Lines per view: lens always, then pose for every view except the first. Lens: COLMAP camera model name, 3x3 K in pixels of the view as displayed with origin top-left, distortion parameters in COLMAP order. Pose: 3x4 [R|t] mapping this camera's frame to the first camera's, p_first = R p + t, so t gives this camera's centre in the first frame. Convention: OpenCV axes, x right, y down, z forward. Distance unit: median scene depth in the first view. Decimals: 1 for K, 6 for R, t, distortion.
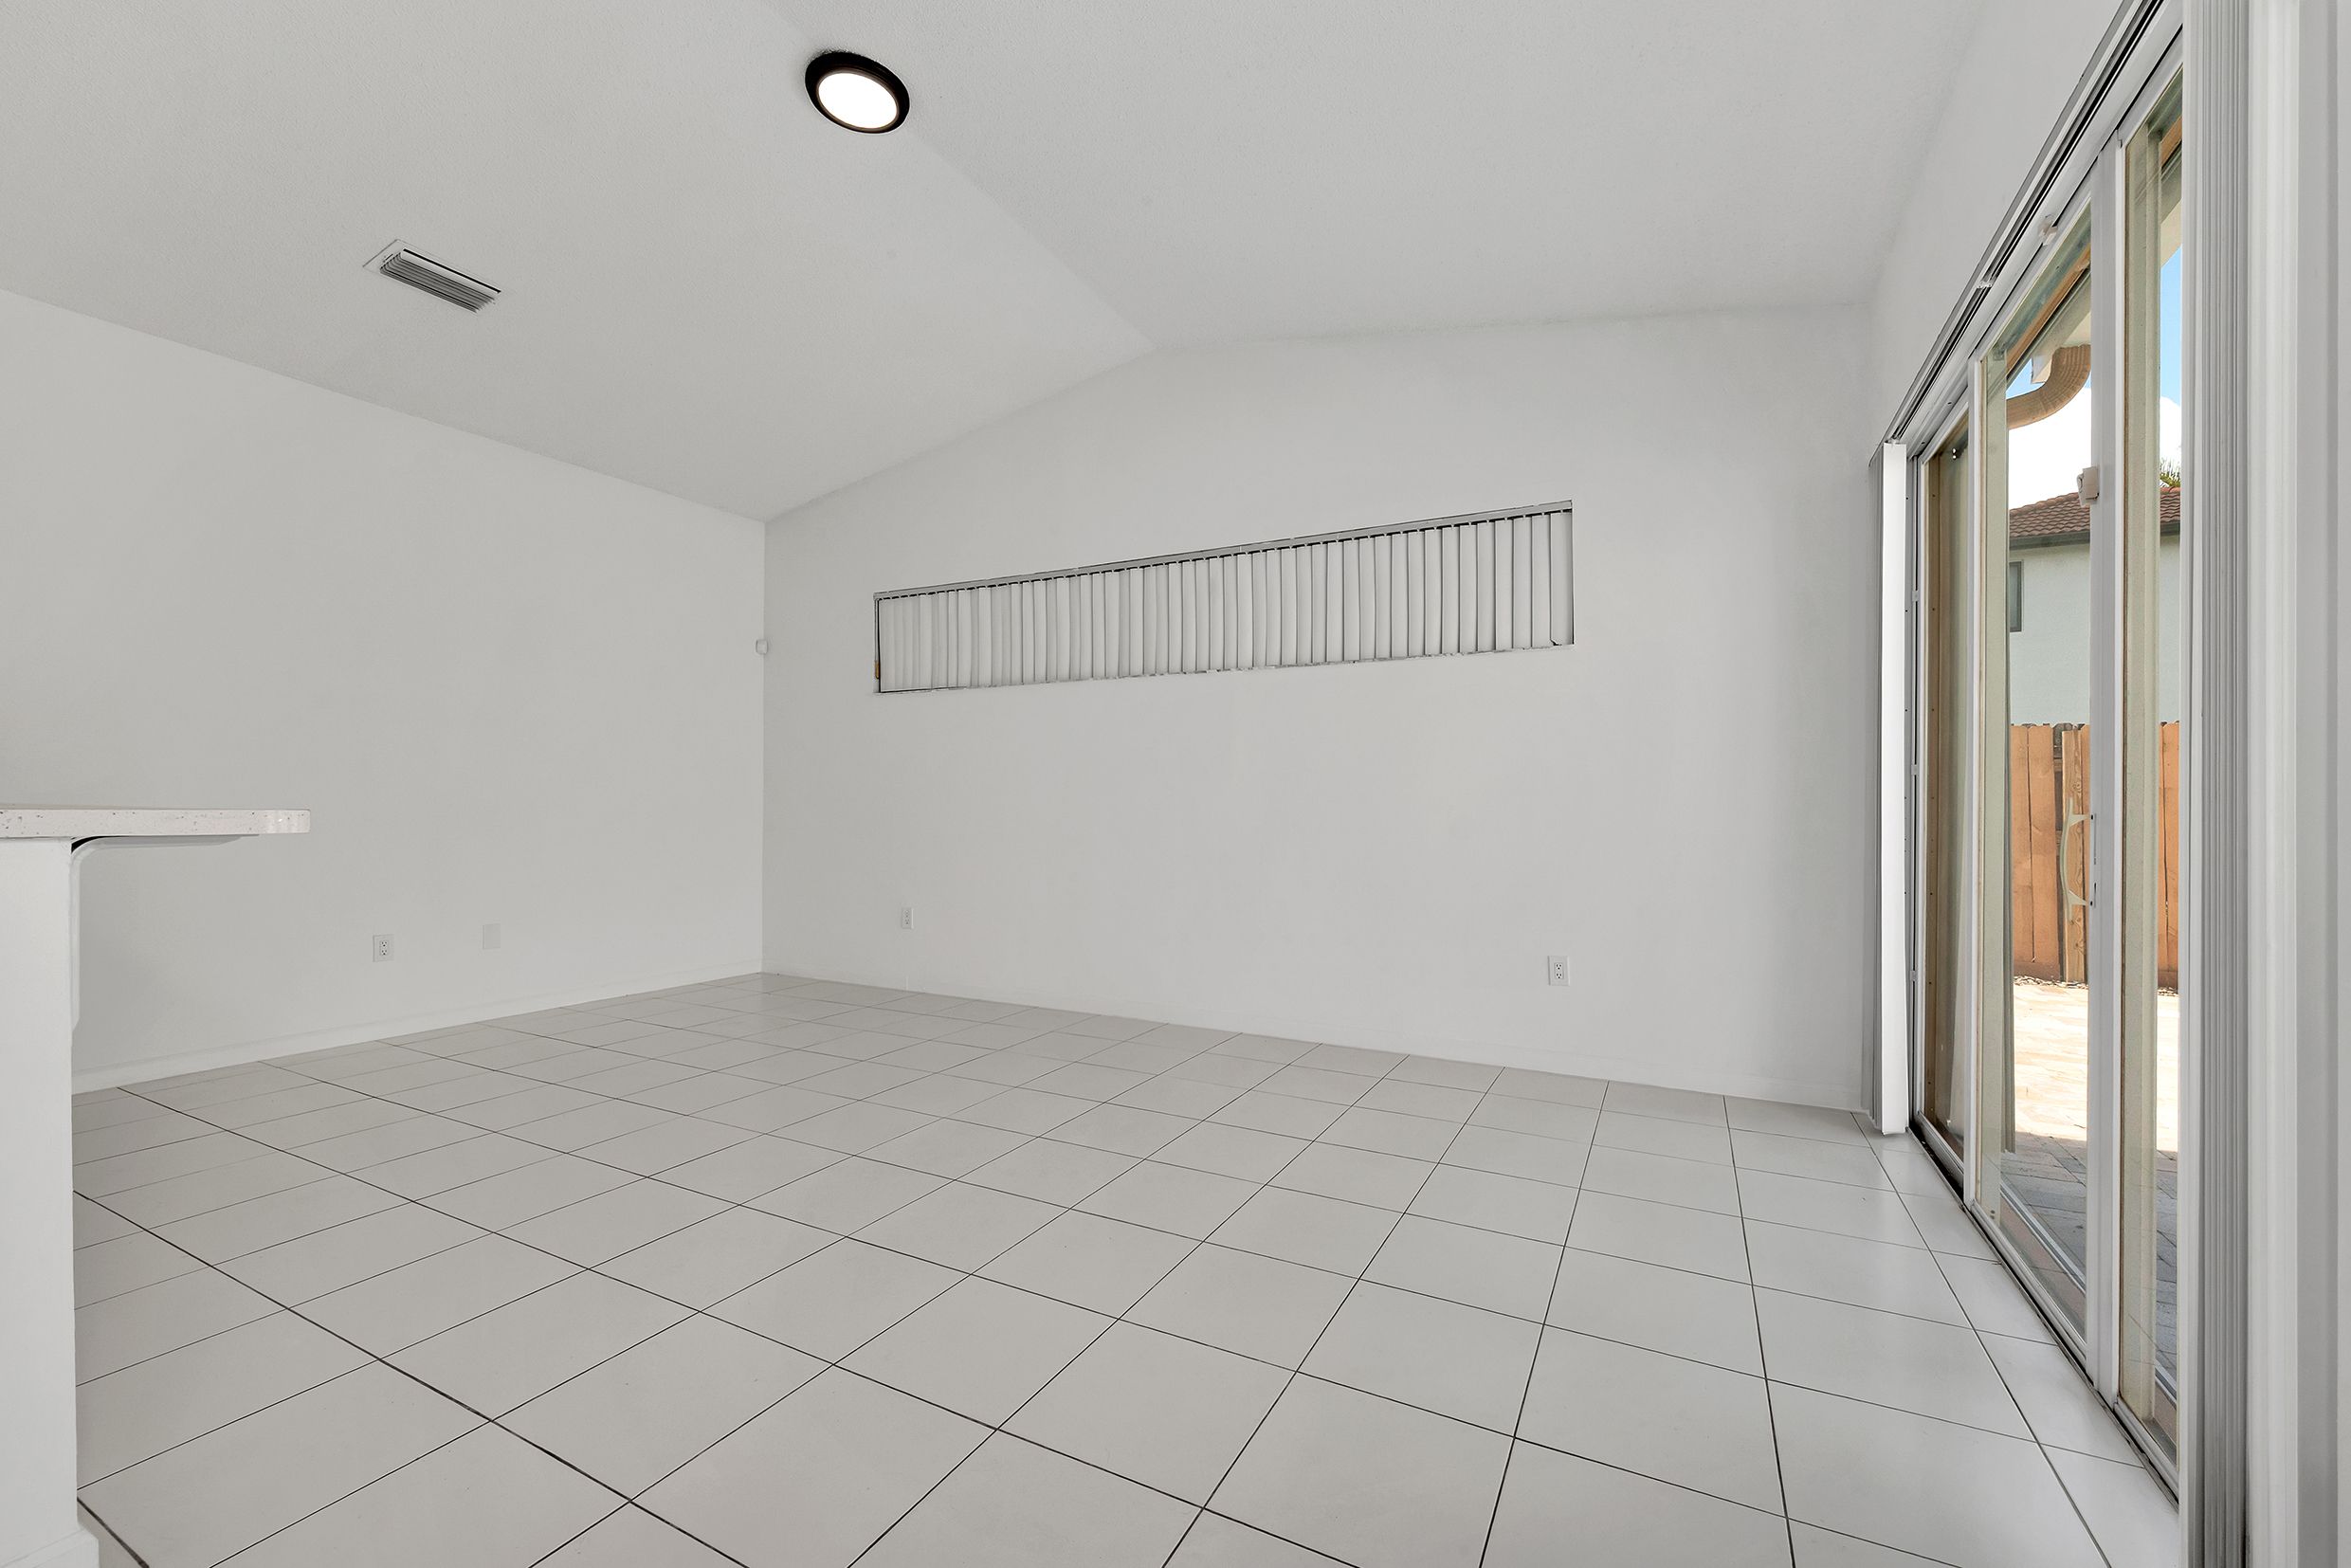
lens RADIAL K [[945.9, 0, 1170.0], [0, 945.9, 782.8], [0, 0, 1]] dist [-0.000584, 0.000001]
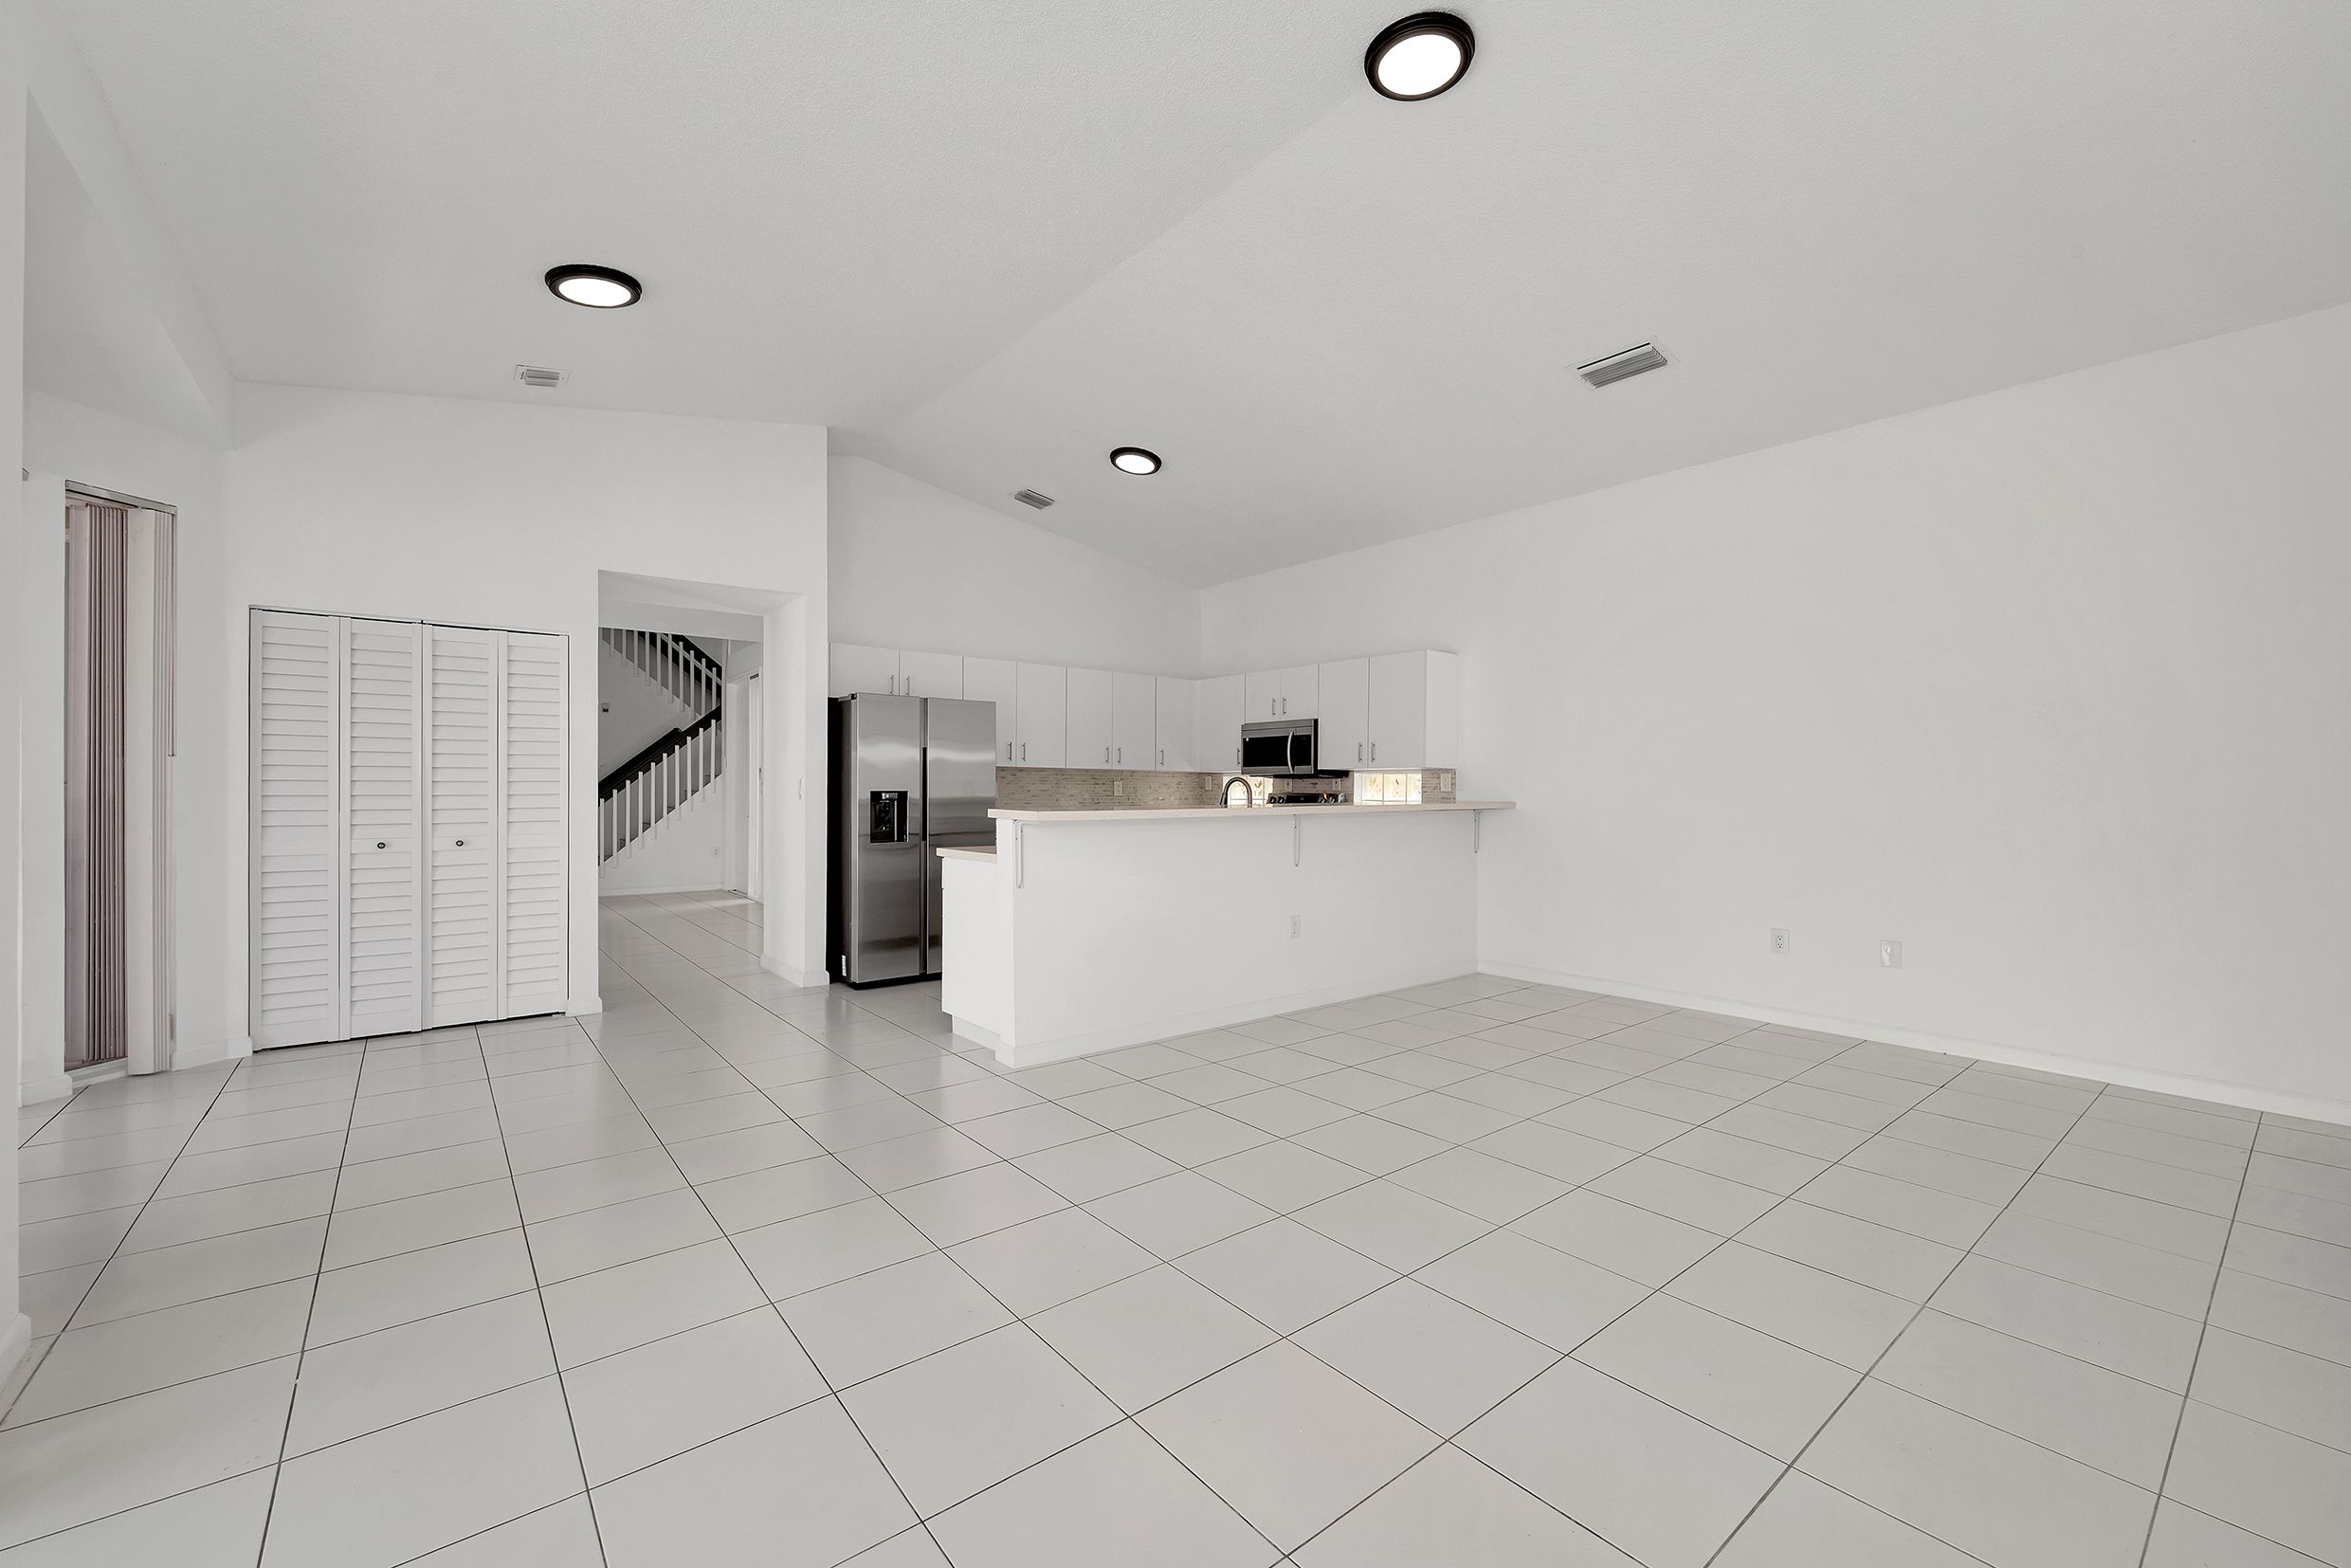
lens RADIAL K [[947.4, 0, 1182.7], [0, 947.4, 791.5], [0, 0, 1]] dist [0.000882, 0.000005]
pose [[-0.394106, -0.004269, -0.919055, 0.397467], [0.019595, 0.999723, -0.013046, -0.001843], [0.918856, -0.023151, -0.393913, 0.755007]]
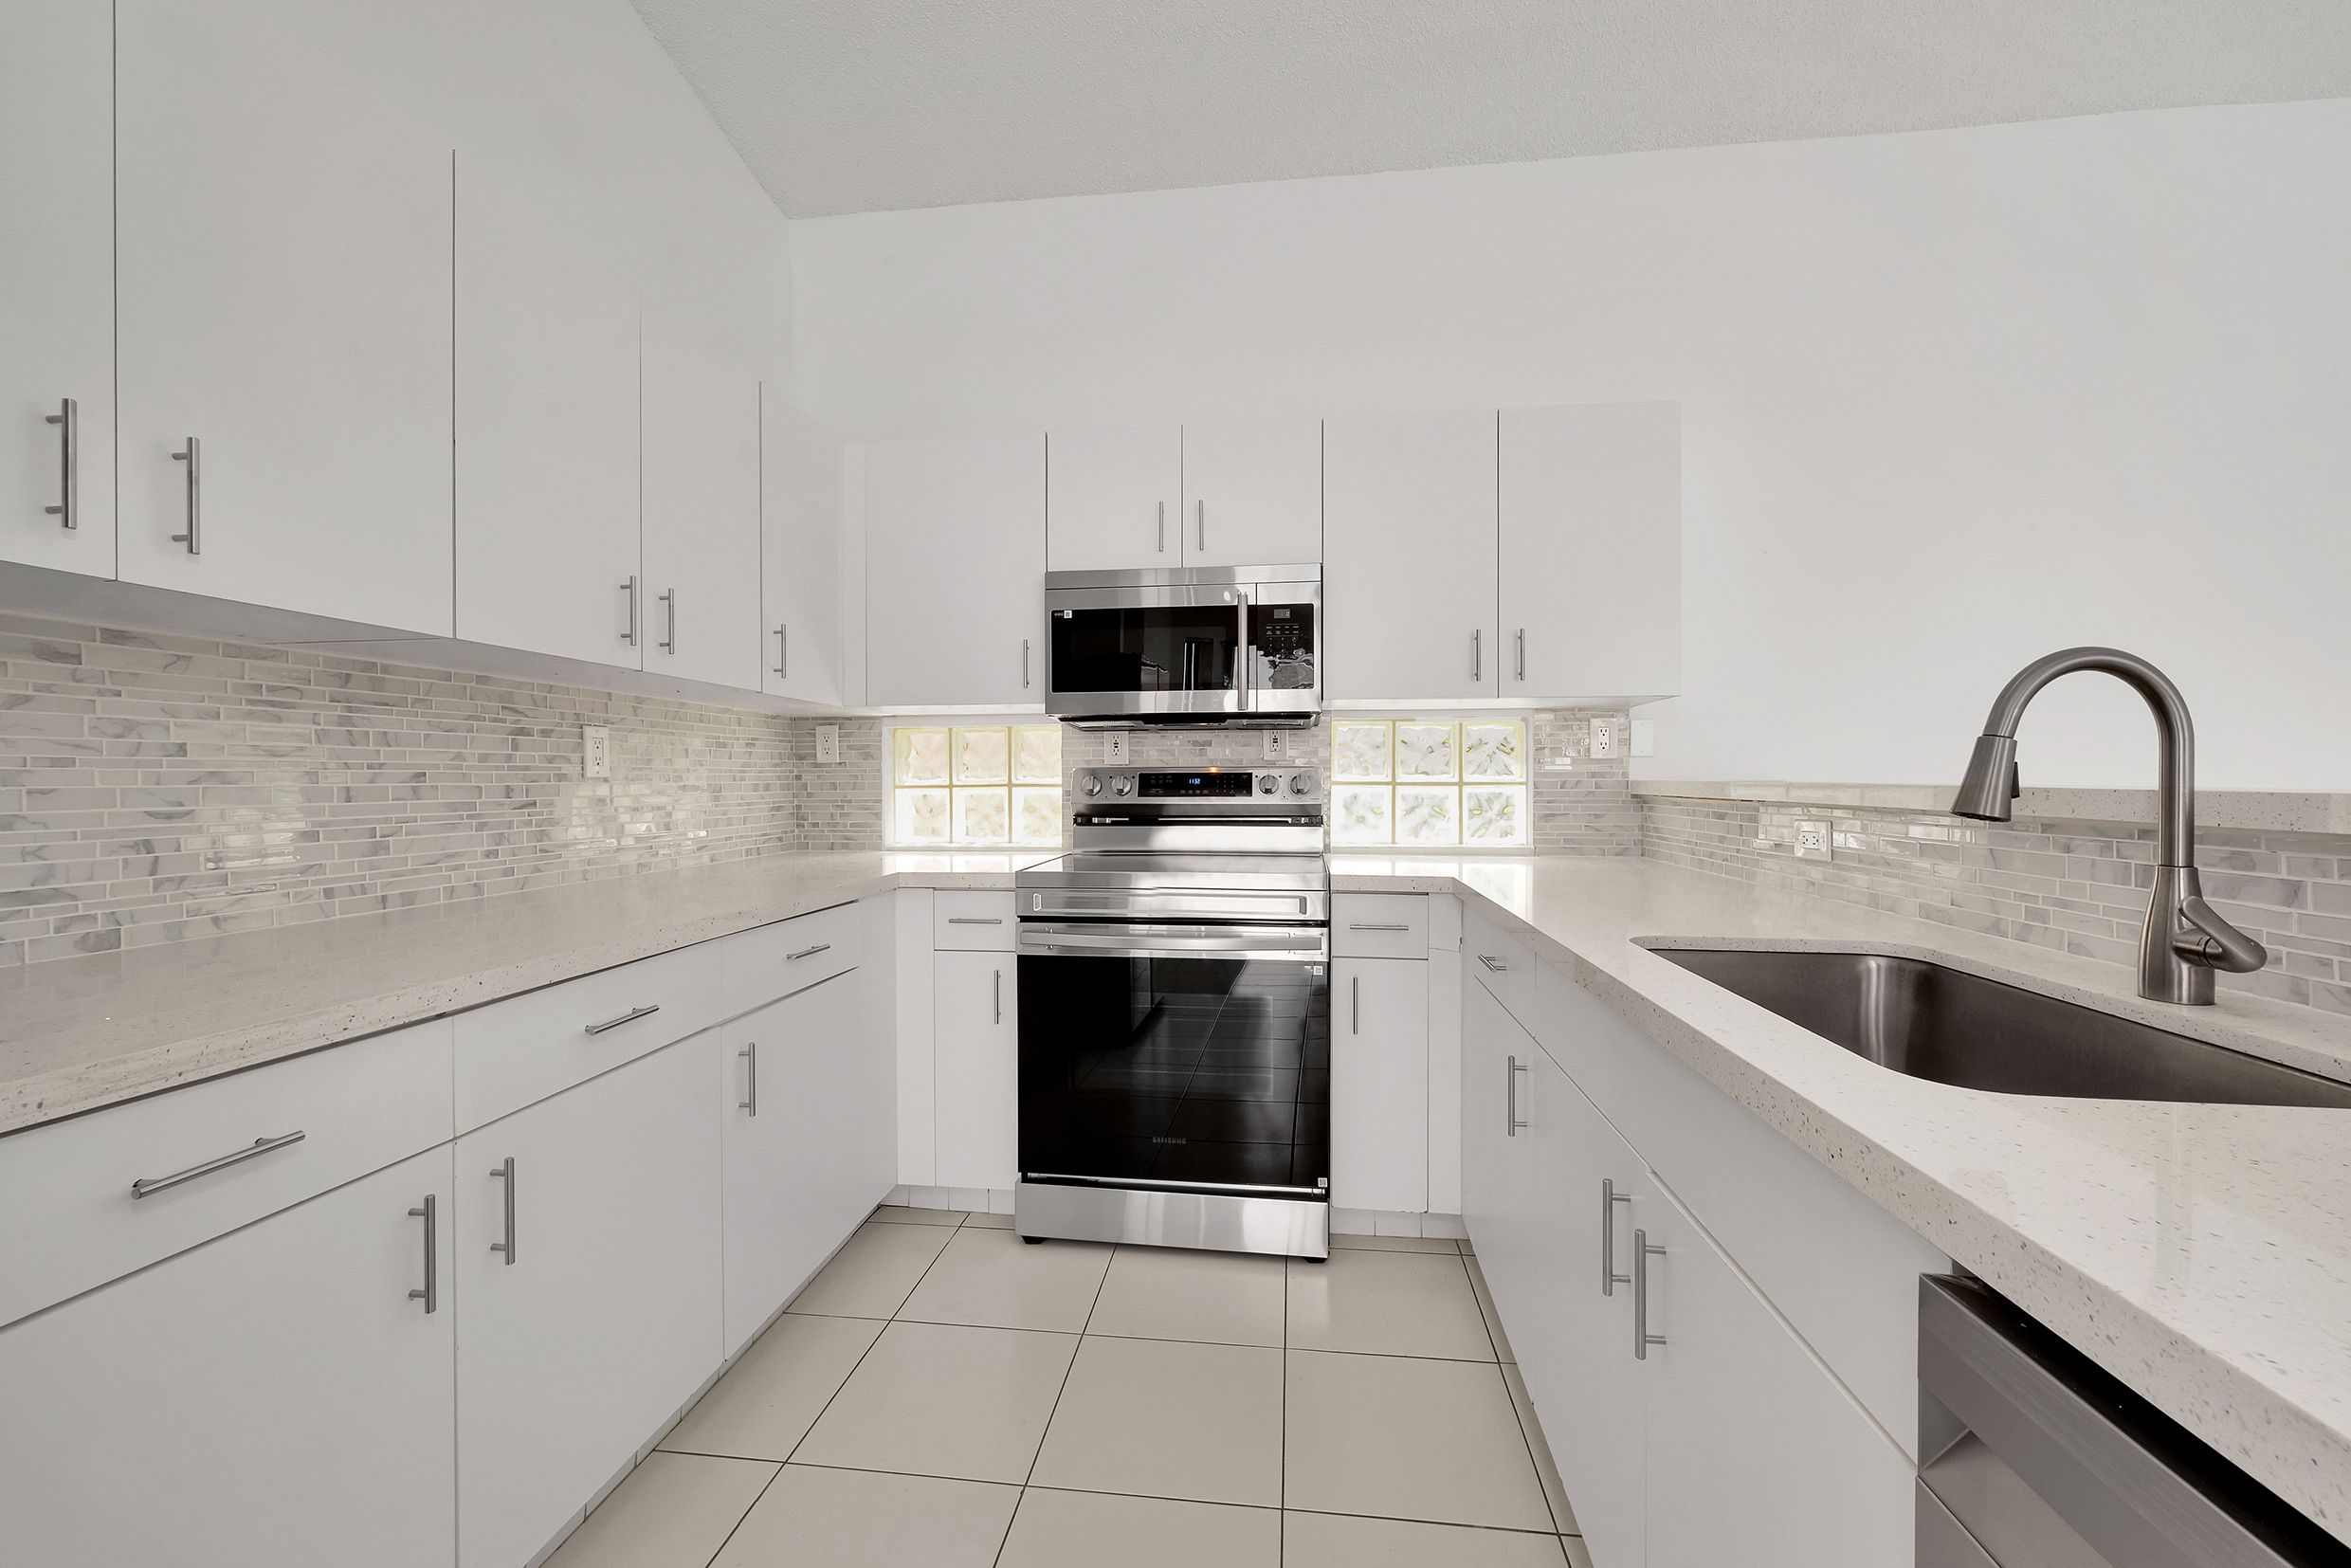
lens RADIAL K [[945.9, 0, 1170.0], [0, 945.9, 782.8], [0, 0, 1]] dist [-0.000584, 0.000001]
pose [[0.340118, -0.004124, -0.940374, -0.528579], [0.032189, 0.999455, 0.007259, -0.010292], [0.939832, -0.032738, 0.340066, 0.116339]]
